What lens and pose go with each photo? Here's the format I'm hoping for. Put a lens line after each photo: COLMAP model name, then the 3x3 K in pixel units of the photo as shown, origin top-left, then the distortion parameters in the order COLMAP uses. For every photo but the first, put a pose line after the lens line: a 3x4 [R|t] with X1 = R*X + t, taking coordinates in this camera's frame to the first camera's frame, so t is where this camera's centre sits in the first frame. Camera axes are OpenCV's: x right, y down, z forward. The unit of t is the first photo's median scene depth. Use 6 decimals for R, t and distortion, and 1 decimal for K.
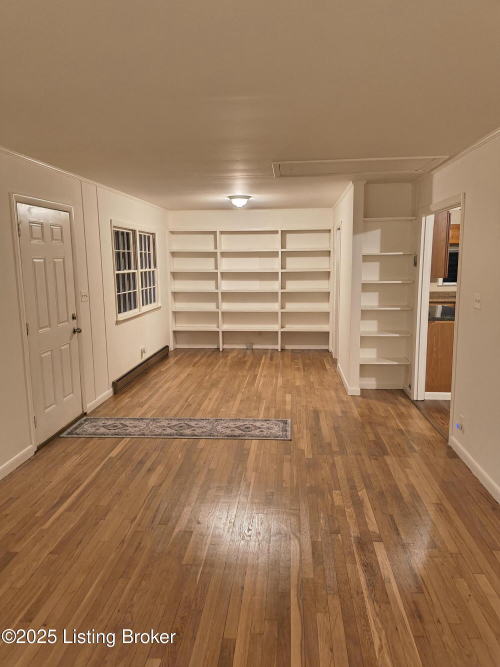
lens RADIAL K [[488.0, 0, 250.3], [0, 488.0, 334.4], [0, 0, 1]] dist [0.012085, 0.000278]
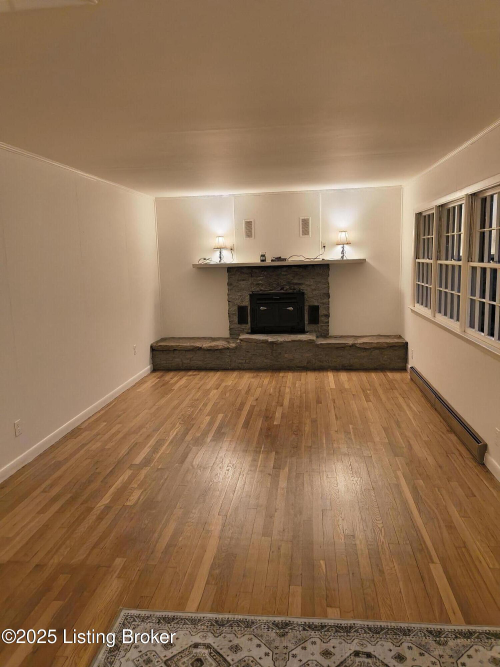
lens RADIAL K [[488.0, 0, 251.6], [0, 488.0, 329.4], [0, 0, 1]] dist [0.012085, 0.000278]
pose [[-0.998837, 0.031748, 0.036299, -0.102568], [0.041225, 0.952681, 0.301162, -0.269914], [-0.025020, 0.302308, -0.952882, 1.789021]]
